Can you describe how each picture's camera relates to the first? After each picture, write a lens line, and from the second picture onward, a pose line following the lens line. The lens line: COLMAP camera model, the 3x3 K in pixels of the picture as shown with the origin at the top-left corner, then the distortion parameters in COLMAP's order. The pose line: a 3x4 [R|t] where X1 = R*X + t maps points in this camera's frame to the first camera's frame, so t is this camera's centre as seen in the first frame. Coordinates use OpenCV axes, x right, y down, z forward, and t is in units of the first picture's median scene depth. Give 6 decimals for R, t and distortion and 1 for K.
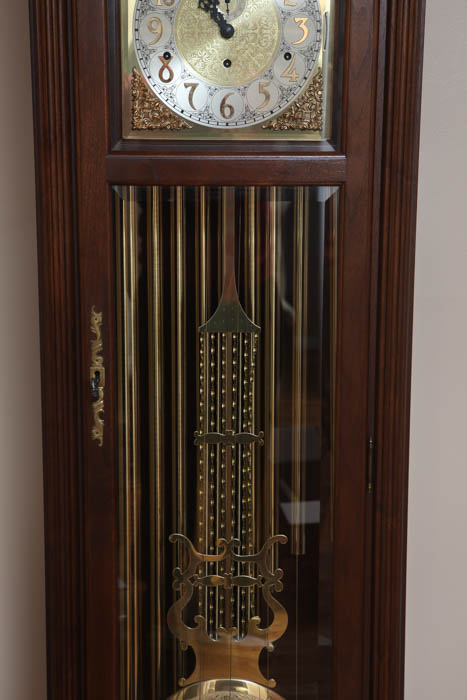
lens RADIAL K [[1376.1, 0, 233.5], [0, 1376.1, 350.0], [0, 0, 1]] dist [0.223187, -0.030863]
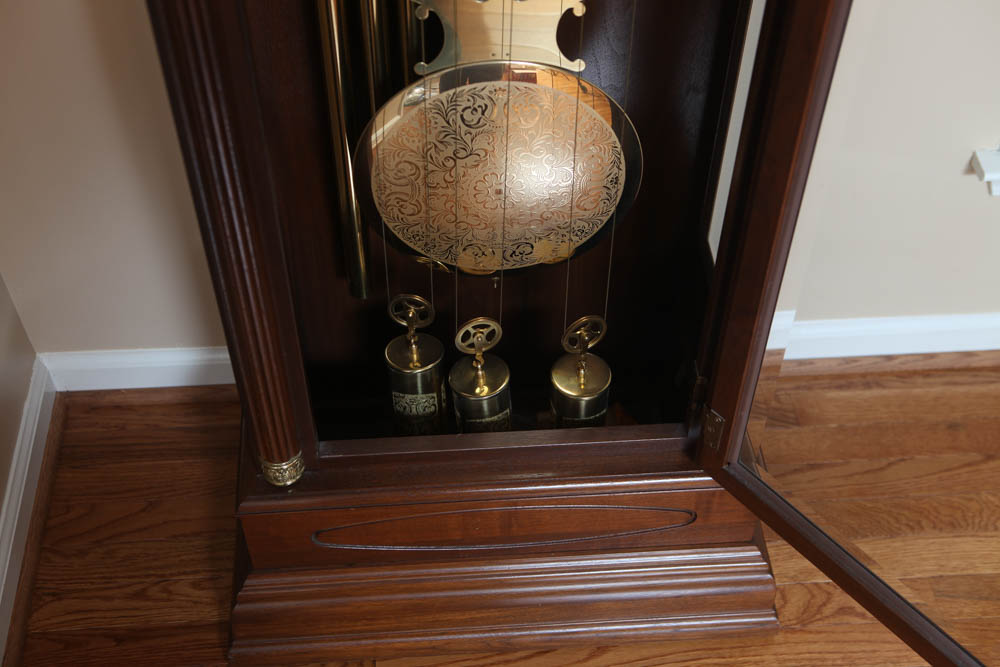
lens RADIAL K [[1312.1, 0, 479.5], [0, 1312.1, 334.0], [0, 0, 1]] dist [0.002534, 0.037616]
pose [[0.998645, -0.040483, 0.032691, -0.036111], [0.012552, 0.797129, 0.603679, 0.000936], [-0.050498, -0.602451, 0.796557, 0.520375]]
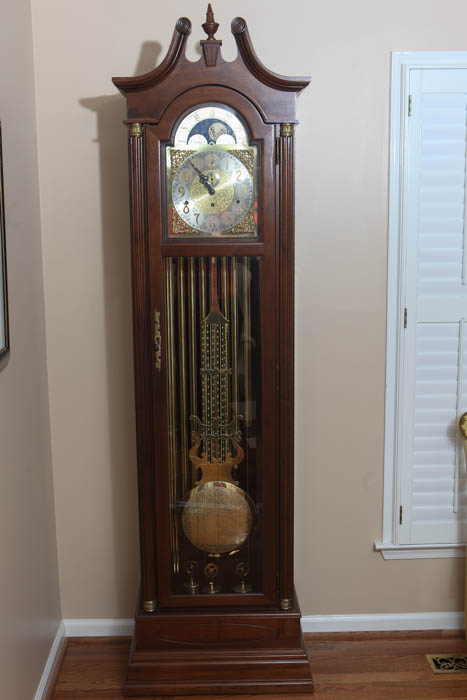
lens RADIAL K [[892.0, 0, 233.5], [0, 892.0, 350.0], [0, 0, 1]] dist [0.014365, 0.003680]
pose [[0.999821, -0.014841, 0.011723, 0.008840], [0.015160, 0.999502, -0.027688, 0.070144], [-0.011306, 0.027860, 0.999548, -0.435743]]
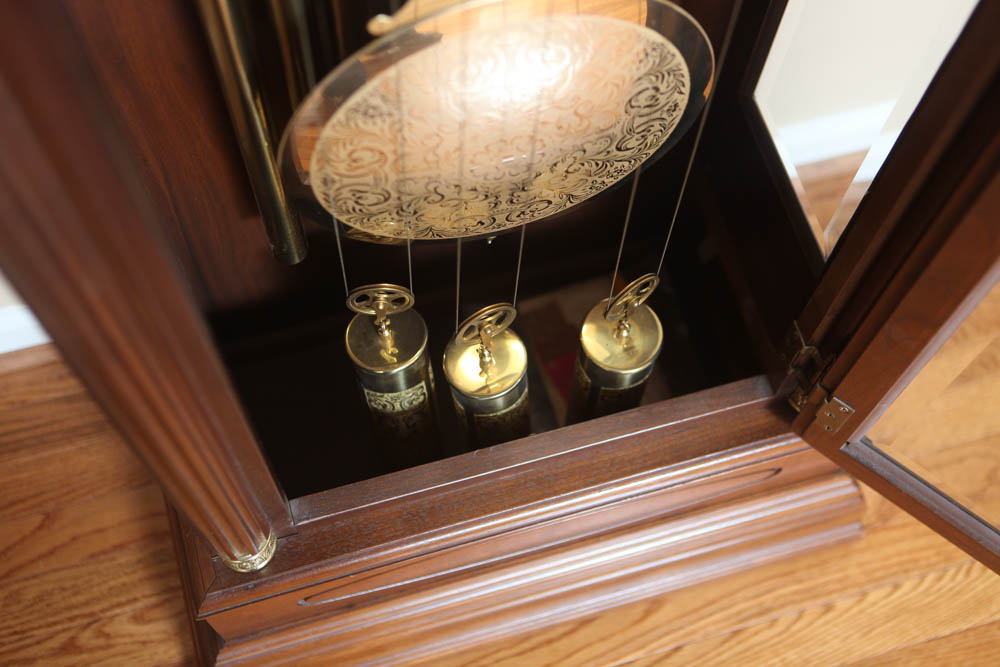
lens RADIAL K [[1297.8, 0, 500.0], [0, 1297.8, 333.5], [0, 0, 1]] dist [0.018289, -0.000290]
pose [[0.962744, -0.237160, 0.129918, -0.069629], [0.029172, 0.568727, 0.822009, 0.021738], [-0.268836, -0.787594, 0.554457, 0.779176]]
